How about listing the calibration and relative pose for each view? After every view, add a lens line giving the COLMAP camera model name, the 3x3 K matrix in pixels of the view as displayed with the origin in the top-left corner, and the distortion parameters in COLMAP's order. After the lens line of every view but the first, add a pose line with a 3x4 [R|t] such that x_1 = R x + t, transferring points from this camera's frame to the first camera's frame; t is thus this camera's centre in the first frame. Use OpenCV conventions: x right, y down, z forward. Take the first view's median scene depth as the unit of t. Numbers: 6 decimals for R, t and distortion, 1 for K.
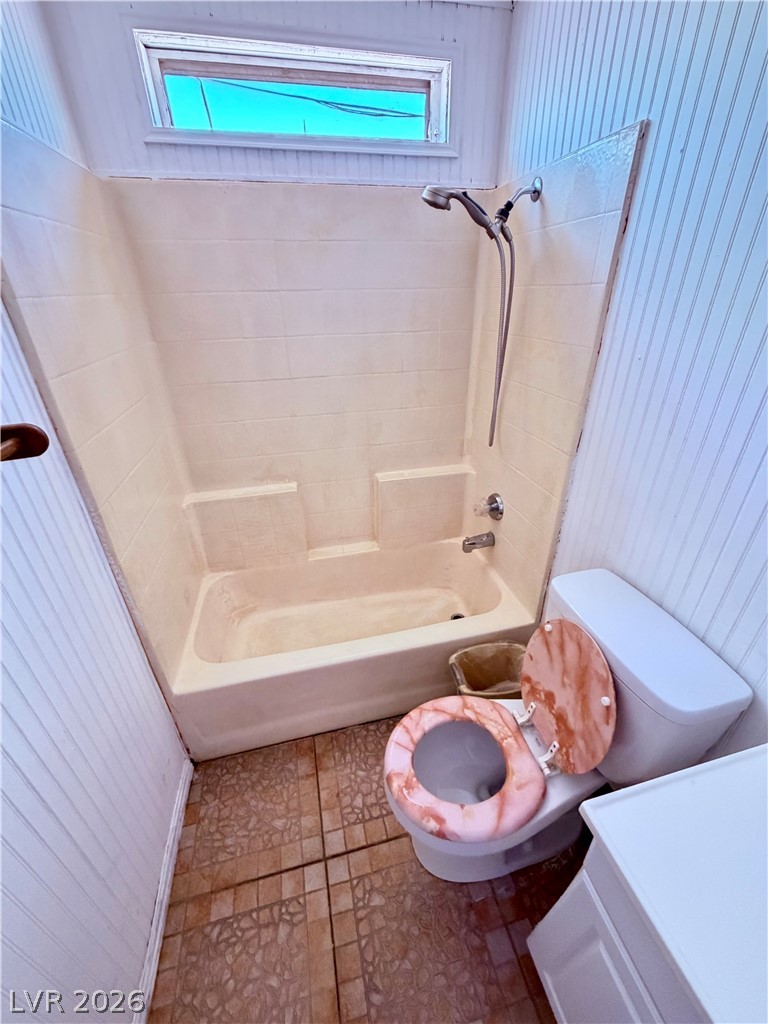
lens RADIAL K [[407.3, 0, 387.6], [0, 407.3, 506.8], [0, 0, 1]] dist [0.000244, 0.000110]
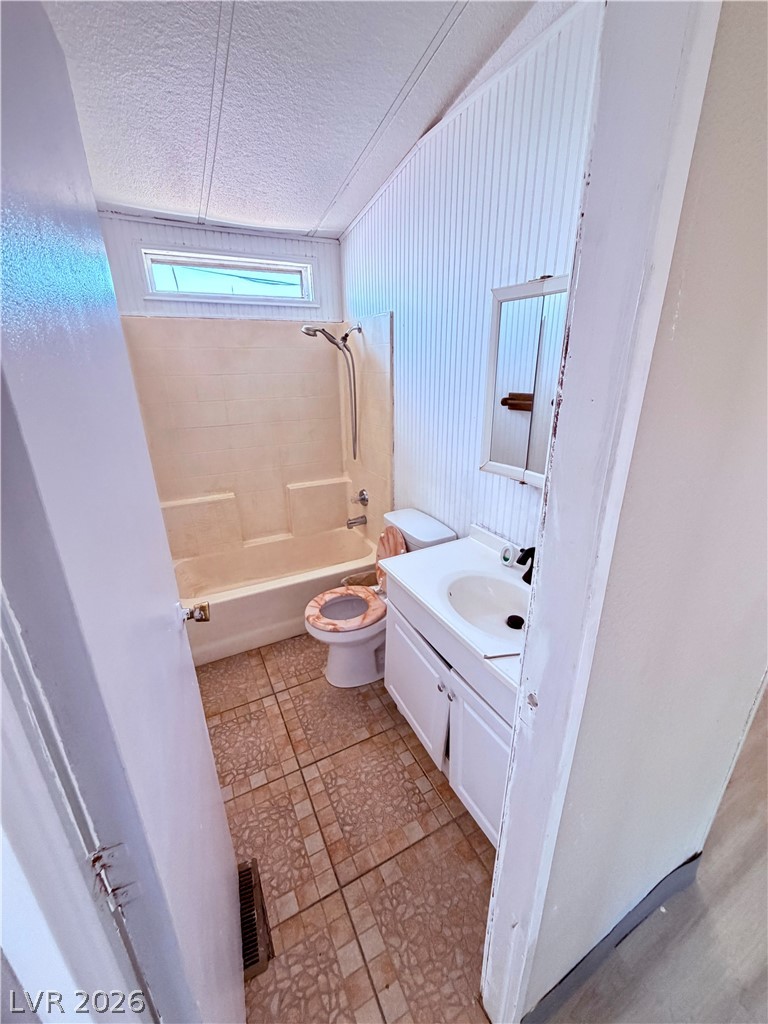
lens RADIAL K [[407.3, 0, 386.2], [0, 407.3, 509.1], [0, 0, 1]] dist [0.000244, 0.000110]
pose [[0.972166, -0.076152, 0.221574, -0.016647], [0.107594, 0.985194, -0.133479, 0.338088], [-0.208128, 0.153604, 0.965965, -0.732778]]
